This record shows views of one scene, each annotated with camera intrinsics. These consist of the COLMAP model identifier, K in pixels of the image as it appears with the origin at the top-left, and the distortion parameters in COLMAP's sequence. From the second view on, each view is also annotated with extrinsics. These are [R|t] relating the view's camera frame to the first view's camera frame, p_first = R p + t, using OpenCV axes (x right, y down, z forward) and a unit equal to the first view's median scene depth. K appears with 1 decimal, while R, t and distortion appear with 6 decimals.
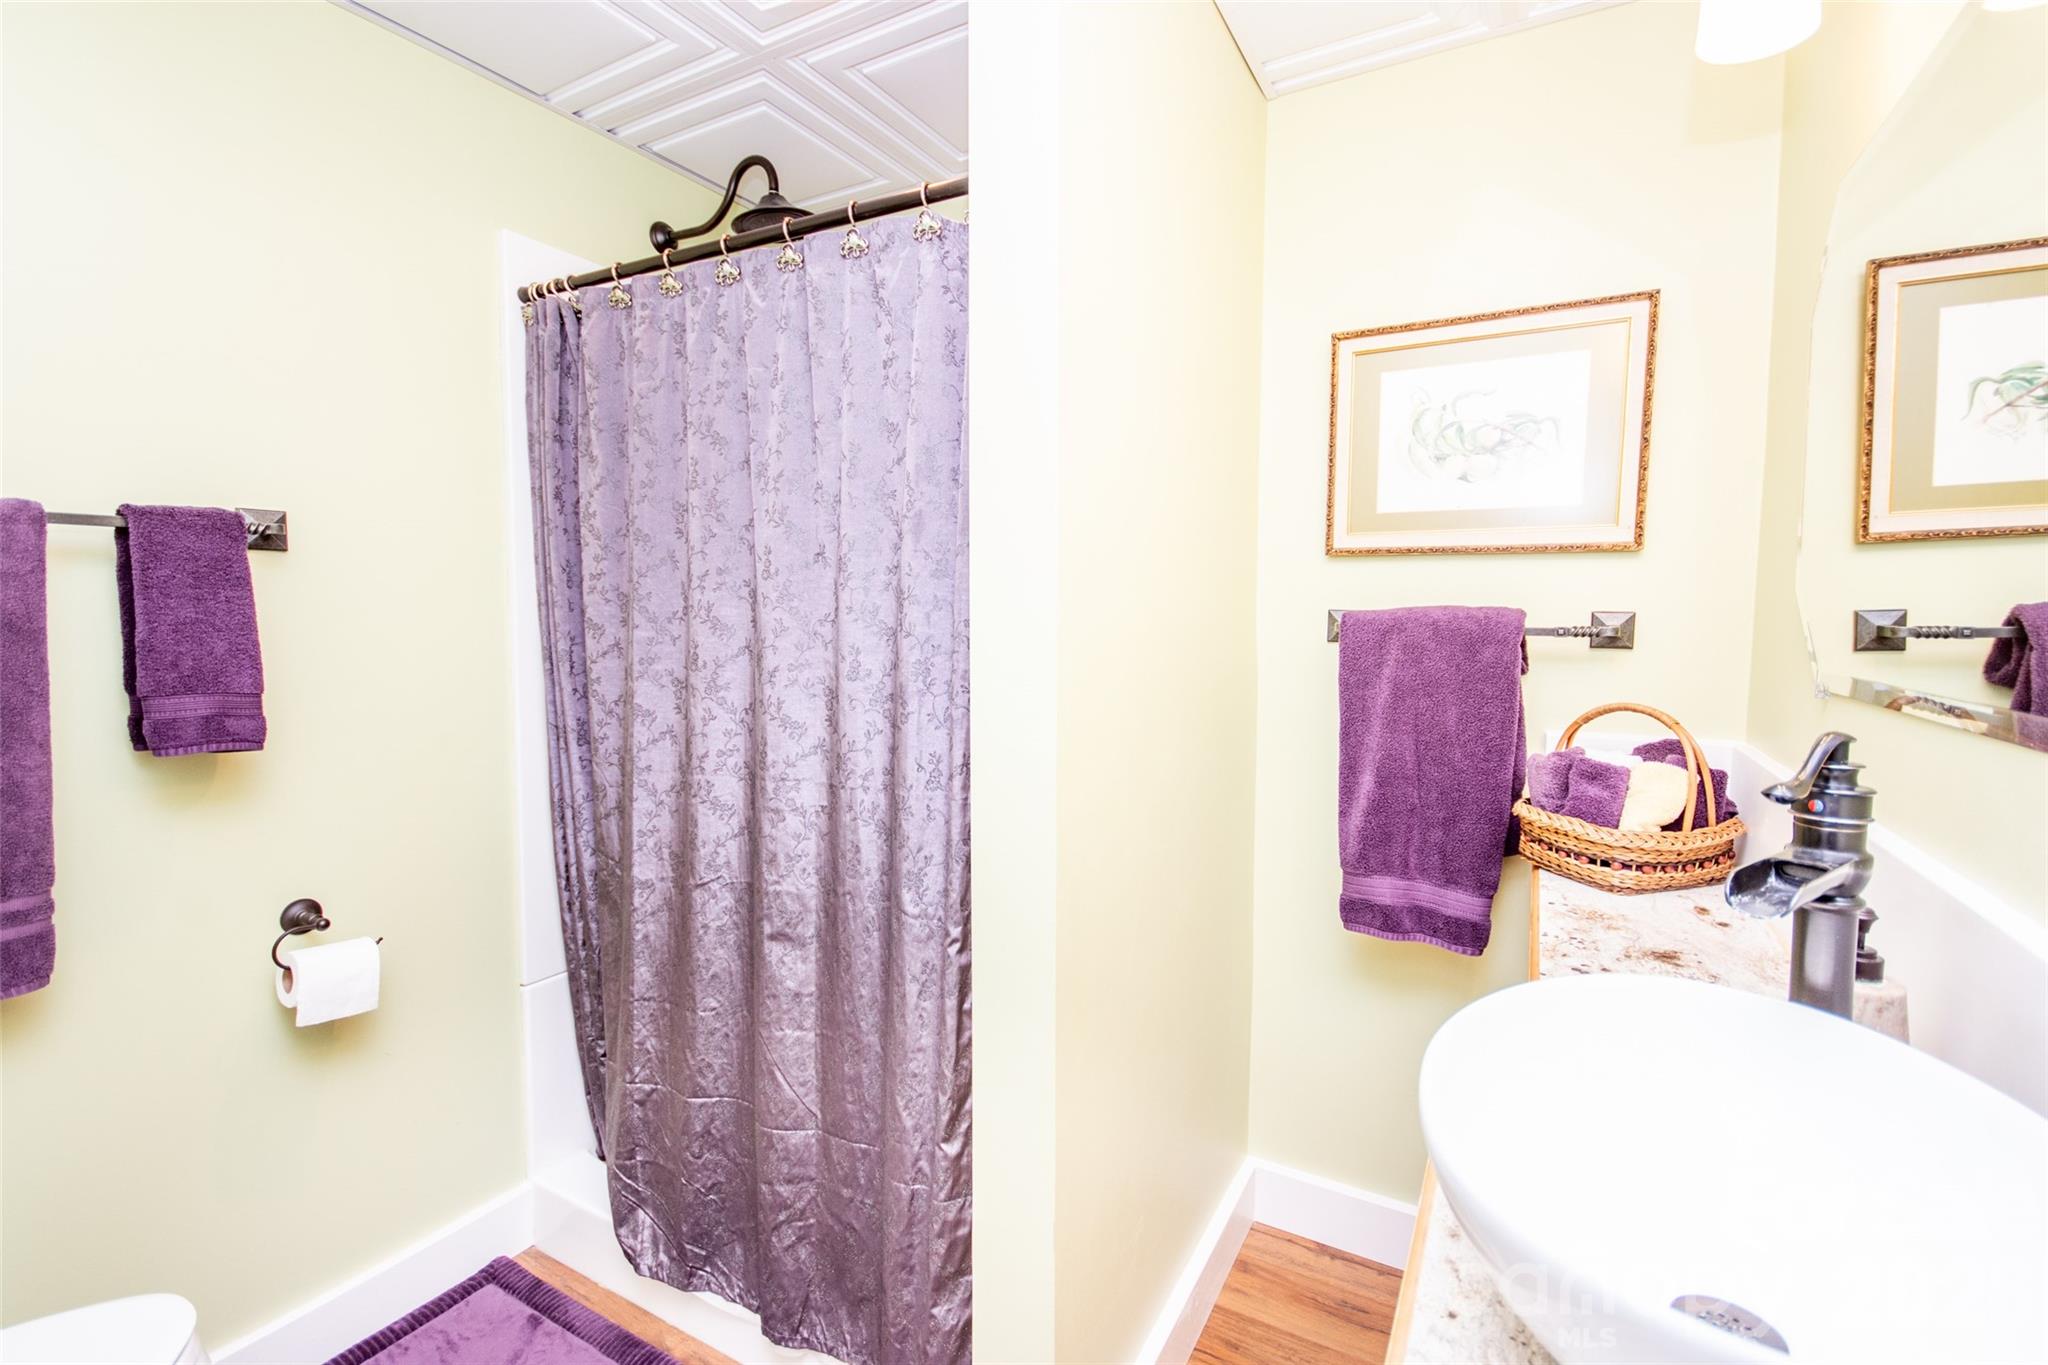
lens RADIAL K [[901.8, 0, 1024.0], [0, 901.8, 682.5], [0, 0, 1]] dist [0.021729, -0.017639]
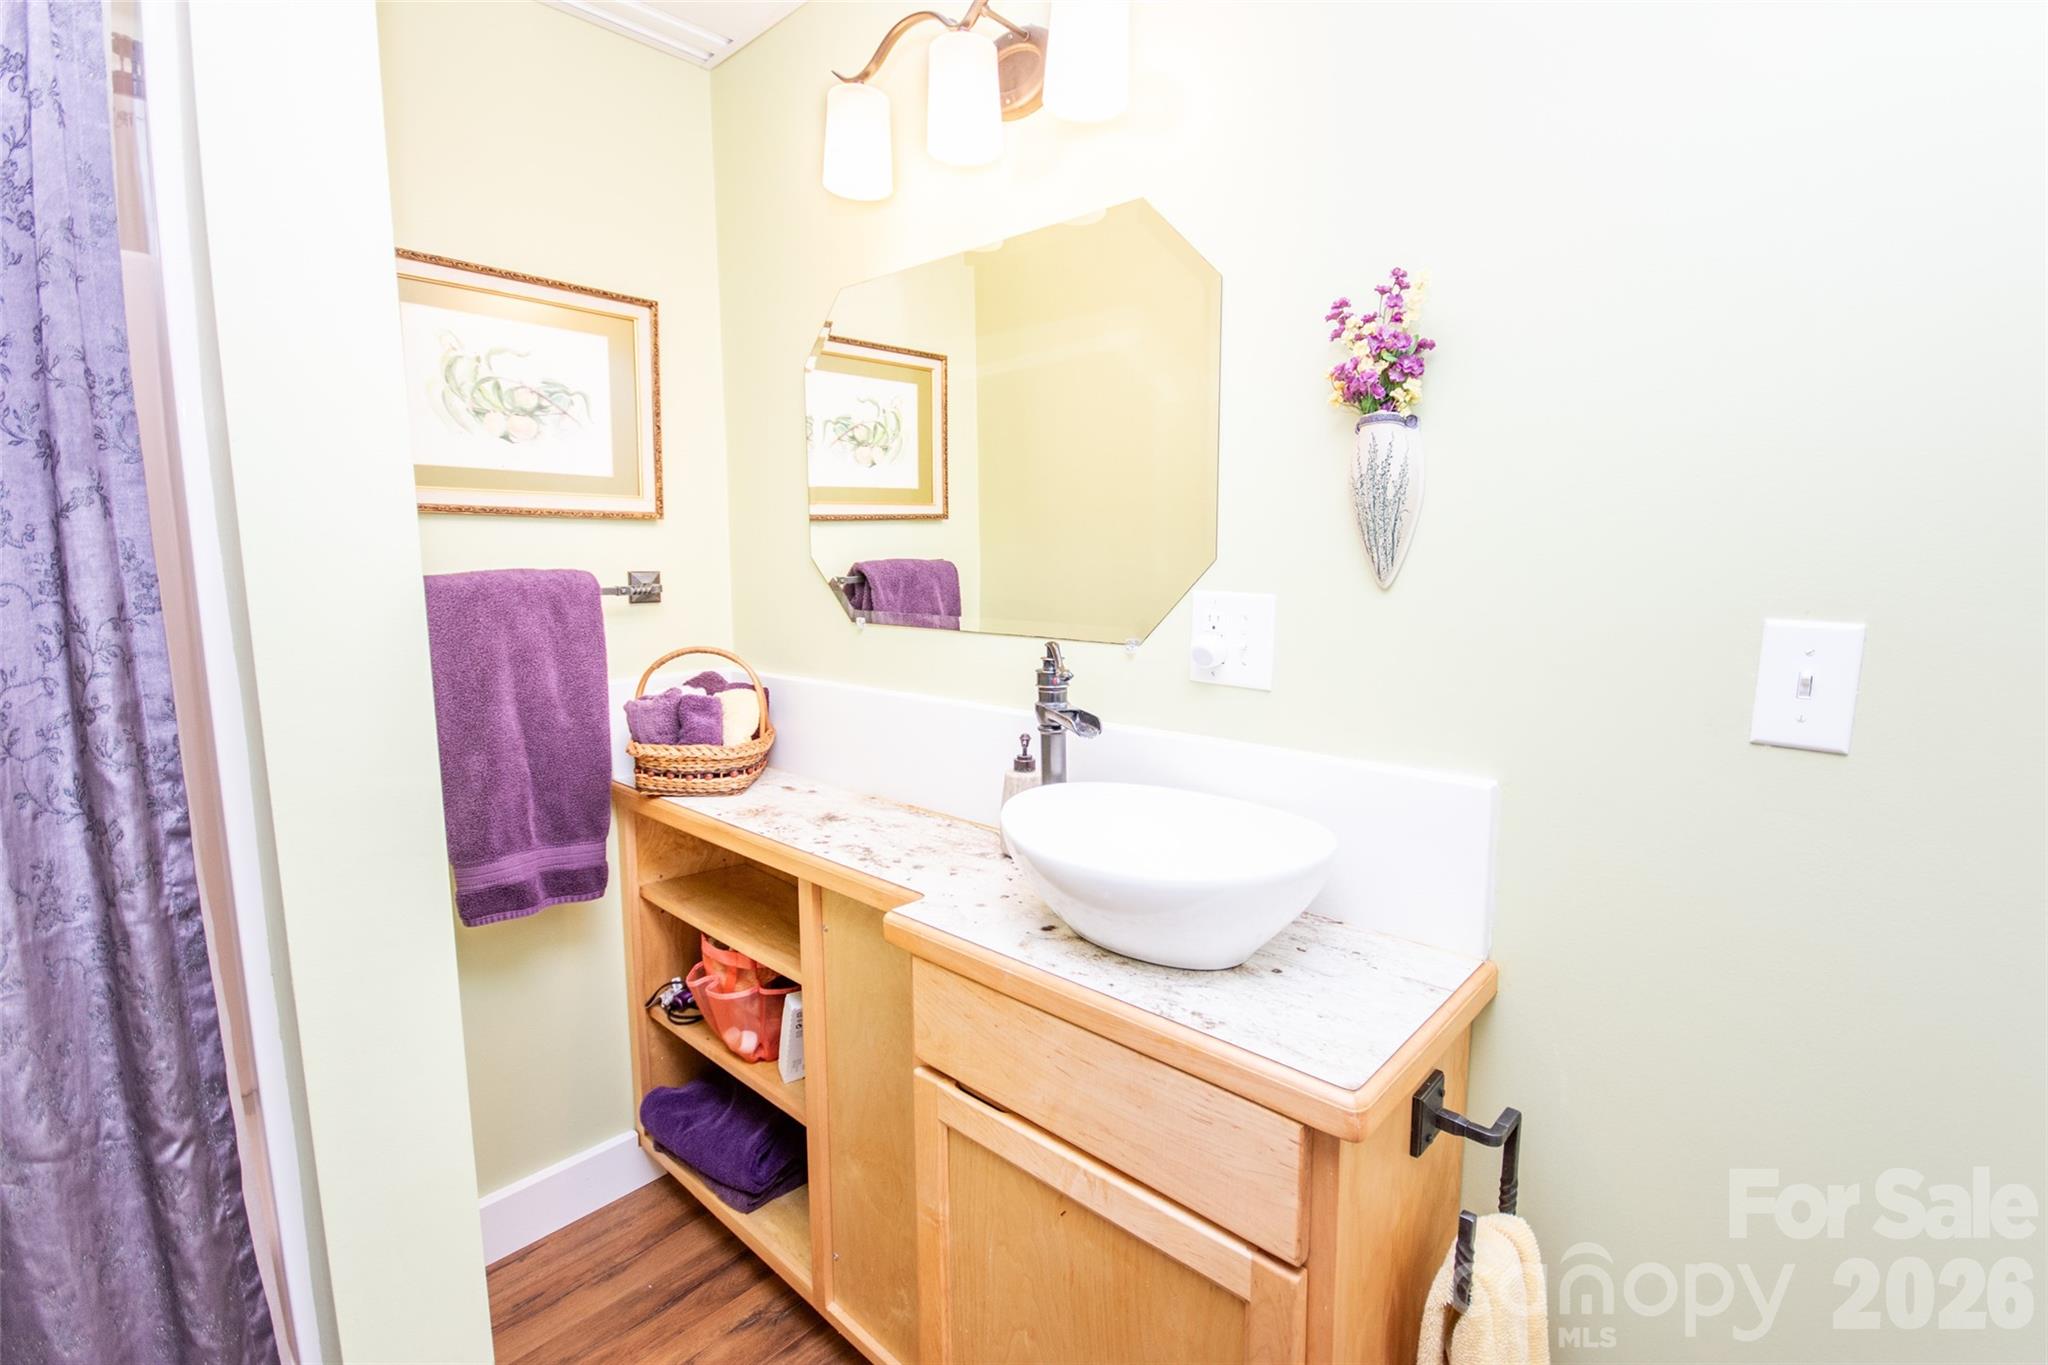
lens RADIAL K [[901.8, 0, 1024.0], [0, 901.8, 682.5], [0, 0, 1]] dist [0.021729, -0.017639]
pose [[0.251073, -0.137899, 0.958095, -0.374900], [0.090276, 0.988822, 0.118664, -0.031647], [-0.963749, 0.056700, 0.260716, 0.235166]]
